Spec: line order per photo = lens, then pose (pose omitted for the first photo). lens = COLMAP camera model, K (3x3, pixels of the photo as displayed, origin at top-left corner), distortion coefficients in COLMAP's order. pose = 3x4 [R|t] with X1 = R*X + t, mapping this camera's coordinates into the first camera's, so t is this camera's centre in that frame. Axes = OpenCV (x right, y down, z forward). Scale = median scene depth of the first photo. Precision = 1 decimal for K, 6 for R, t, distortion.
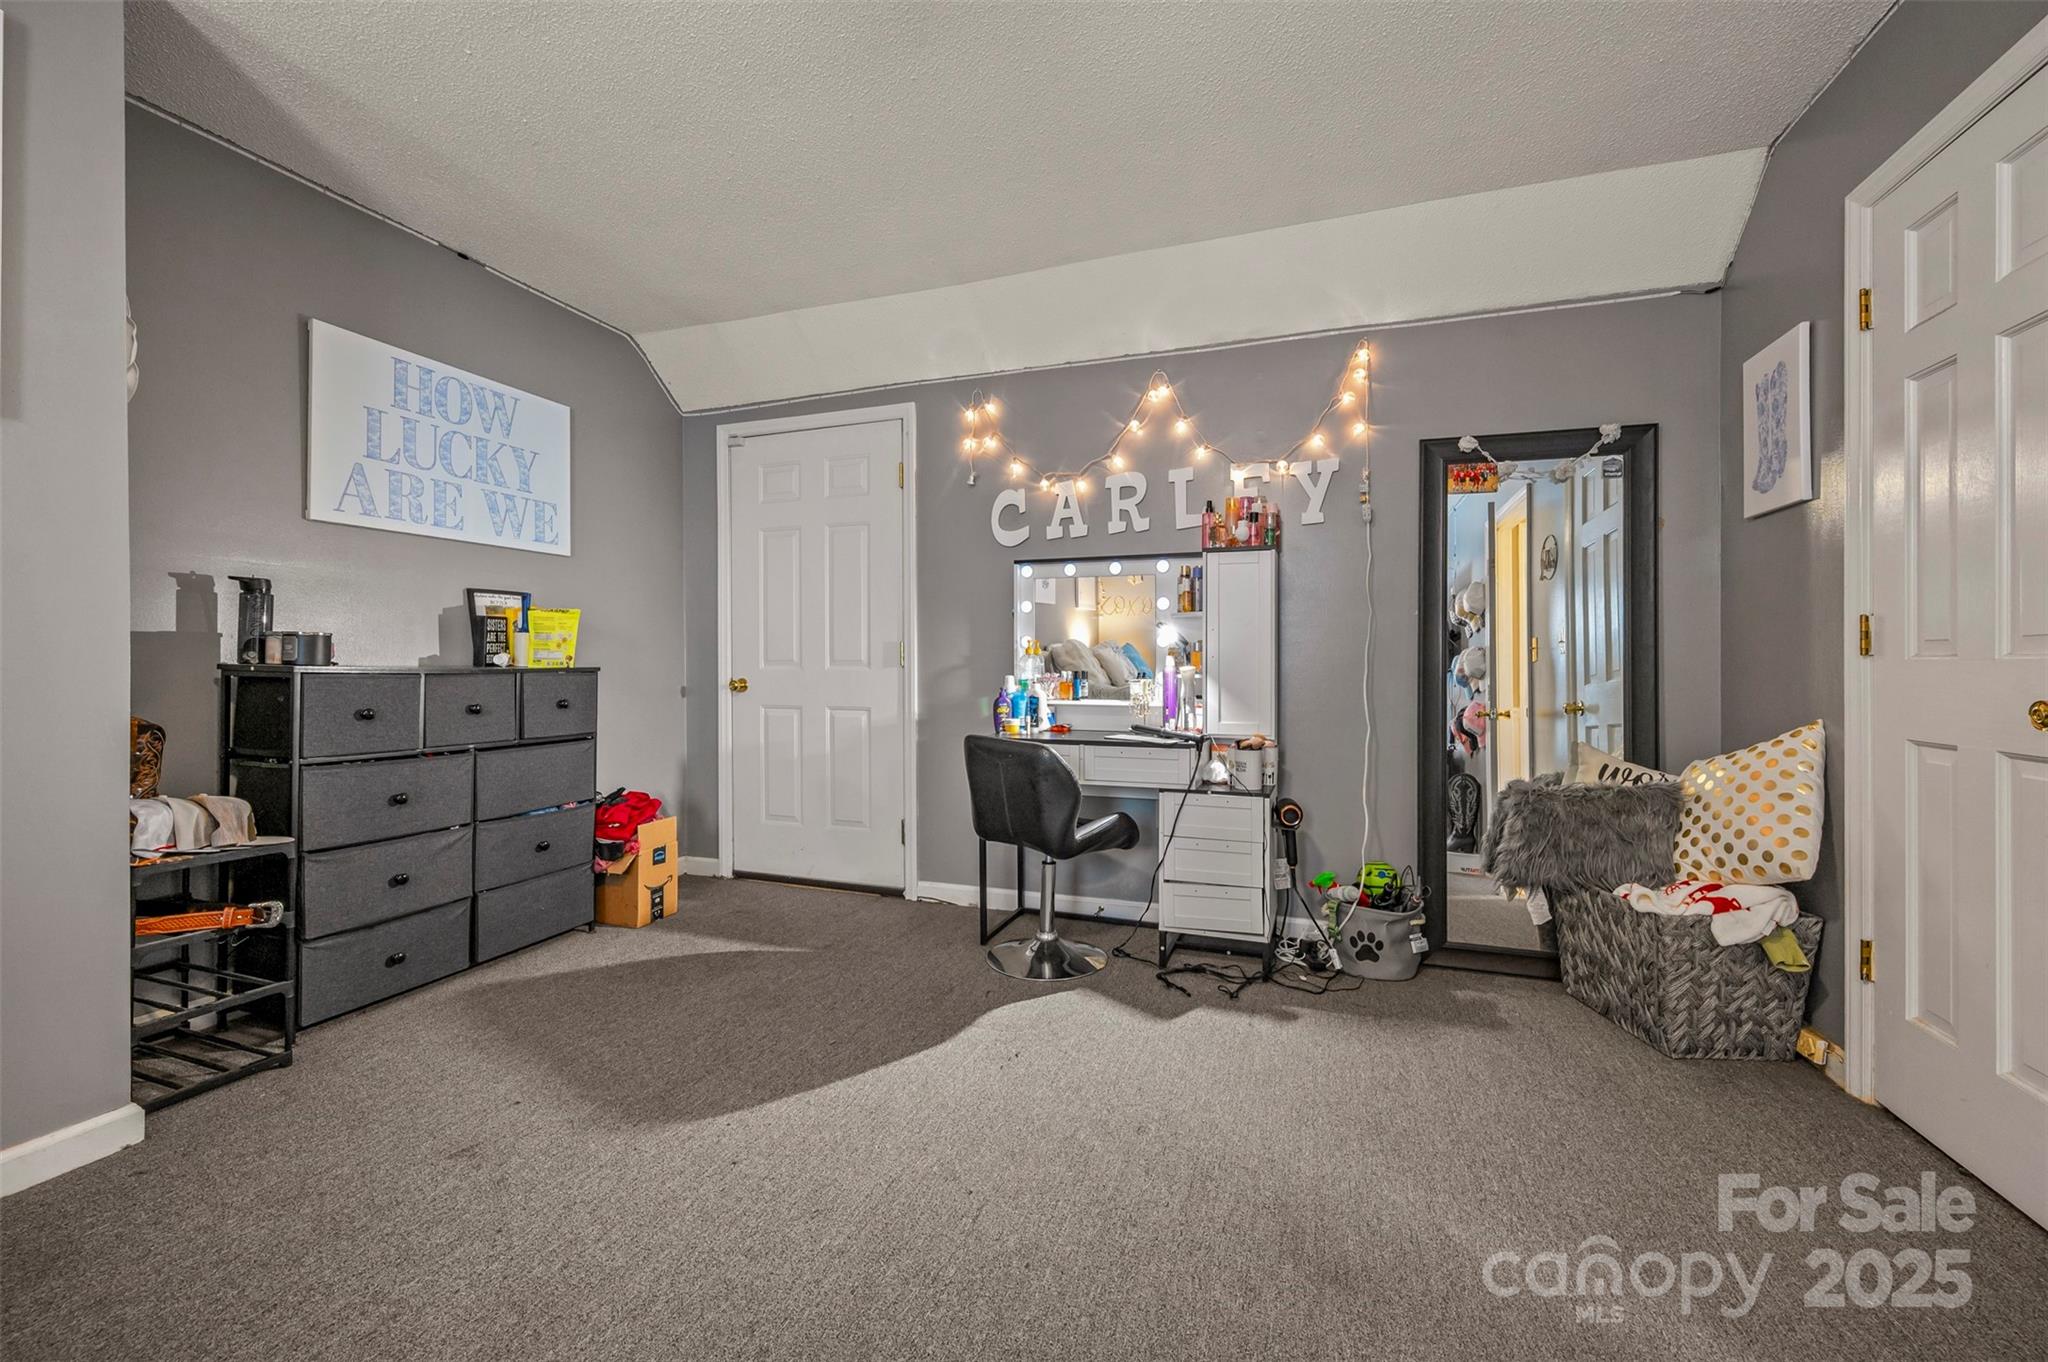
lens RADIAL K [[818.9, 0, 1024.4], [0, 818.9, 665.9], [0, 0, 1]] dist [0.001633, -0.000054]
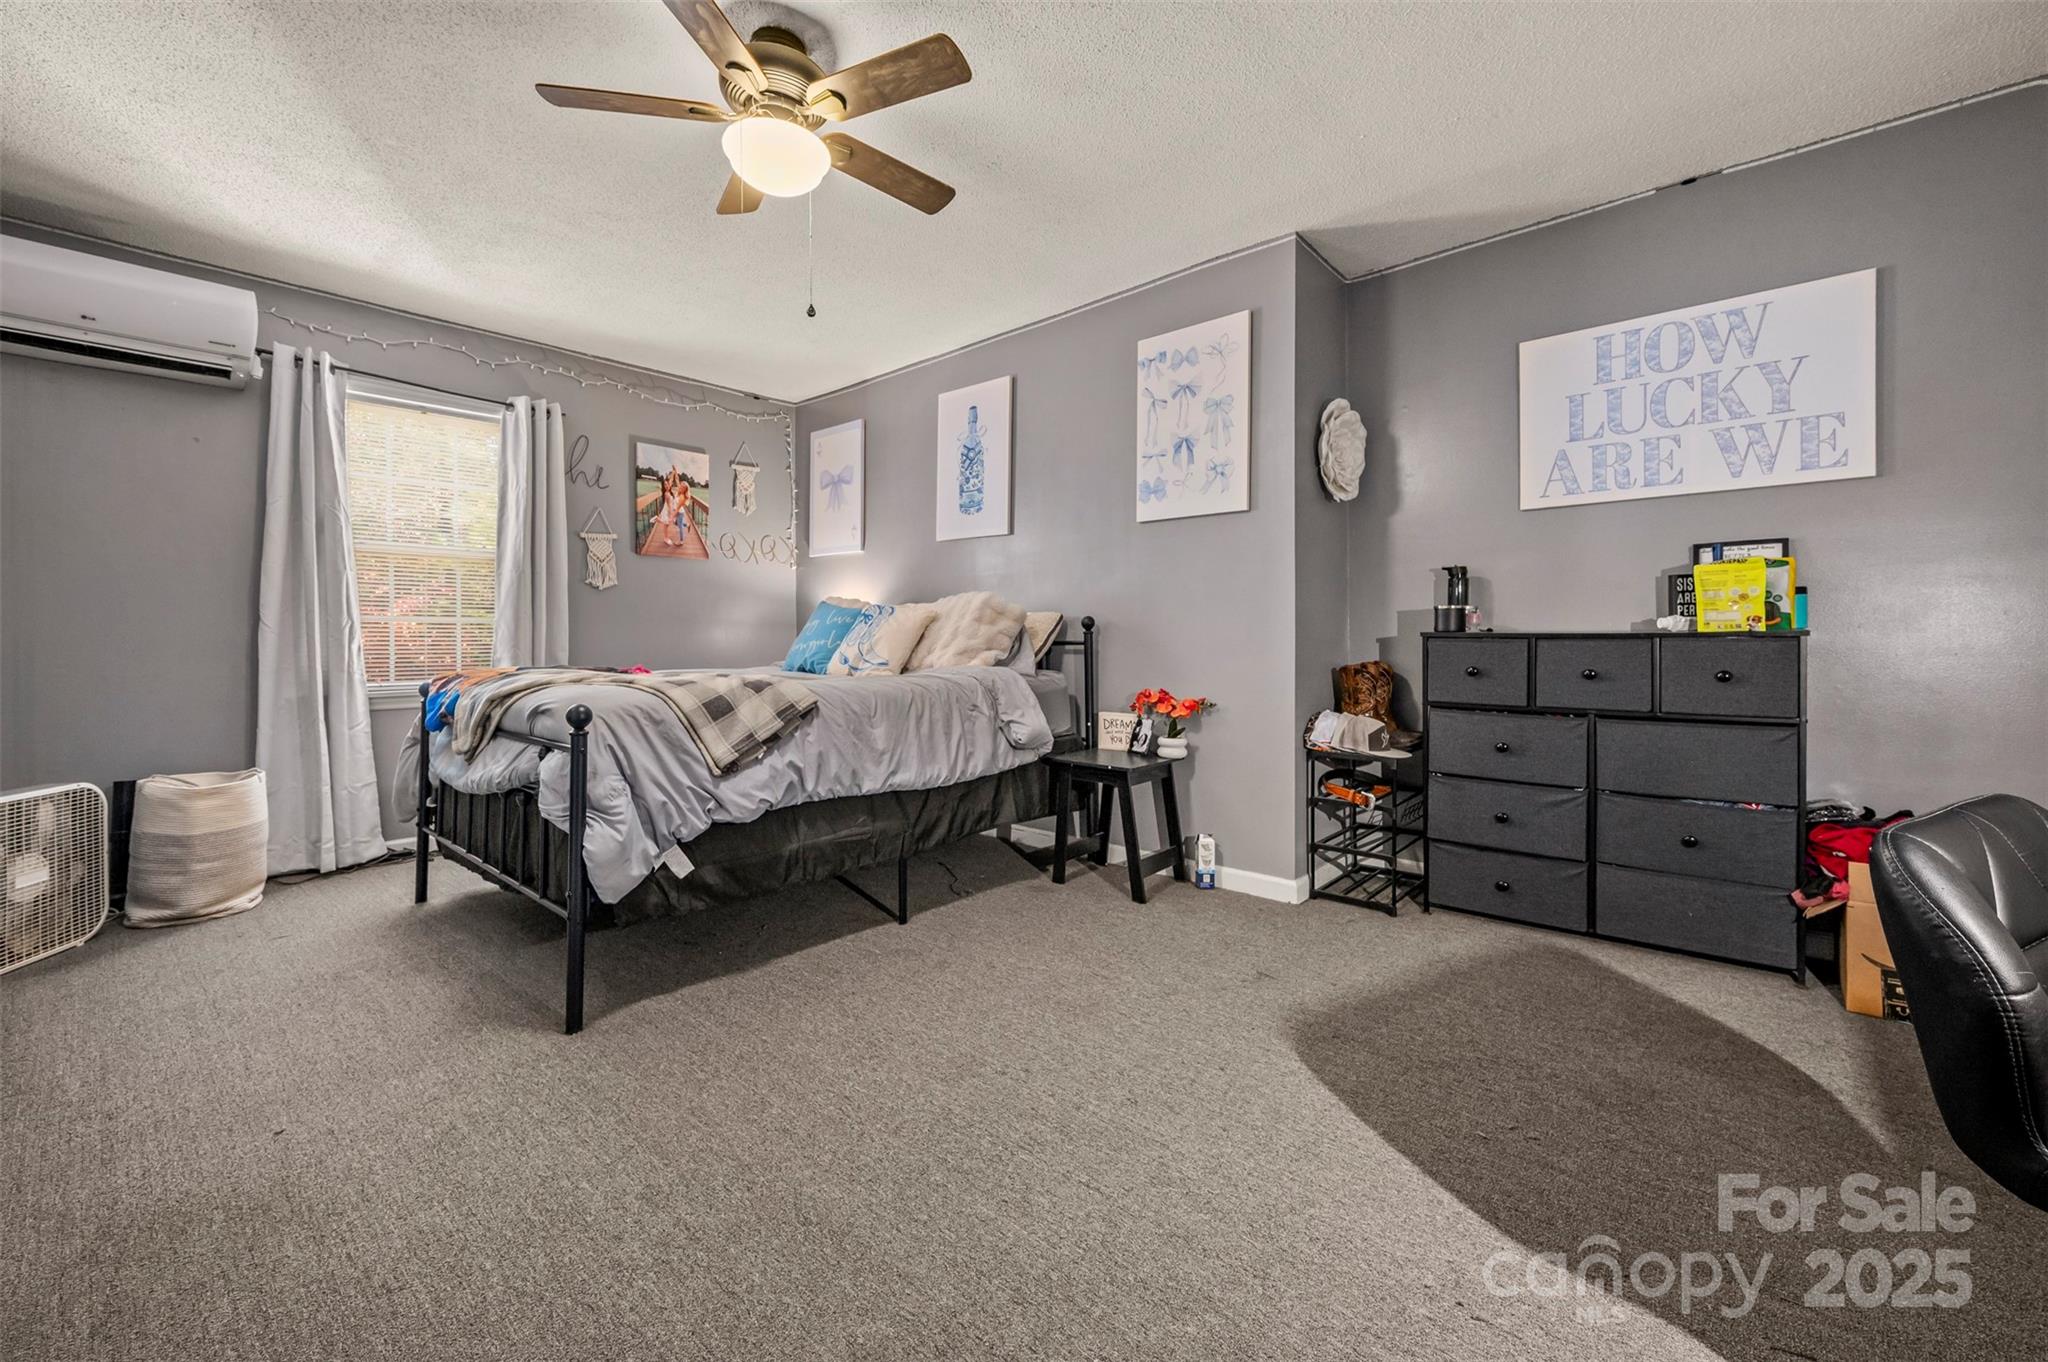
lens RADIAL K [[818.9, 0, 1022.9], [0, 818.9, 644.1], [0, 0, 1]] dist [0.001633, -0.000054]
pose [[-0.376808, 0.008836, -0.926249, 0.465984], [0.005053, 0.999959, 0.007484, 0.005174], [0.926277, -0.001861, -0.376838, 0.687456]]
